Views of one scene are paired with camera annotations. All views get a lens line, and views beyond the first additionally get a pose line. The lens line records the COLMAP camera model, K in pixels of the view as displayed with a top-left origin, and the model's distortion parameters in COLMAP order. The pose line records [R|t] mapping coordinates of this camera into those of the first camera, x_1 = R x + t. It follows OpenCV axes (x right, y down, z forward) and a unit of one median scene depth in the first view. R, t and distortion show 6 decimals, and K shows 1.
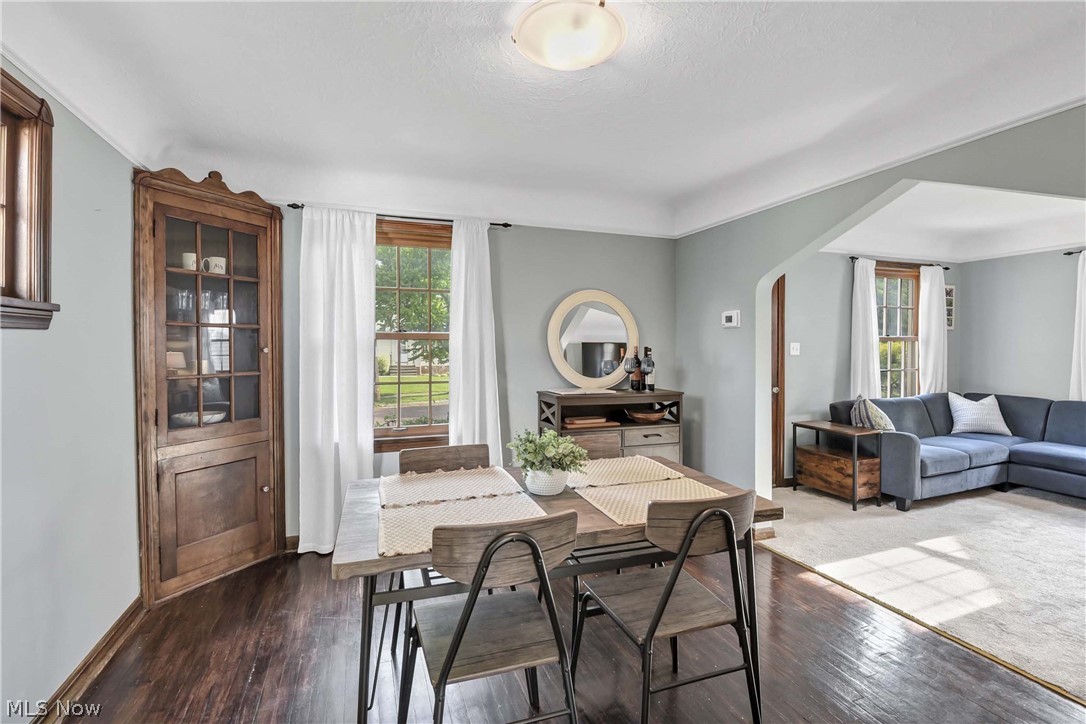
lens RADIAL K [[488.2, 0, 535.4], [0, 488.2, 353.3], [0, 0, 1]] dist [-0.015638, -0.002722]
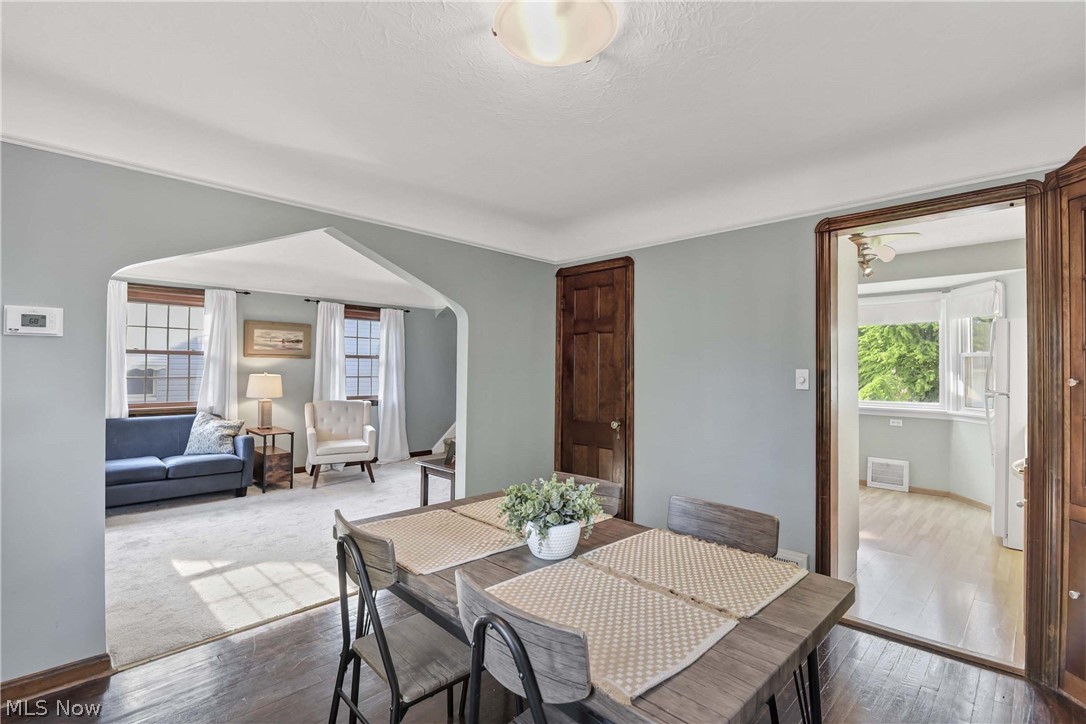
lens RADIAL K [[488.2, 0, 566.3], [0, 488.2, 362.2], [0, 0, 1]] dist [-0.015638, -0.002722]
pose [[-0.414627, 0.007065, 0.909964, -0.406618], [0.017654, 0.999844, 0.000281, -0.012577], [-0.909820, 0.016181, -0.414687, 0.749275]]
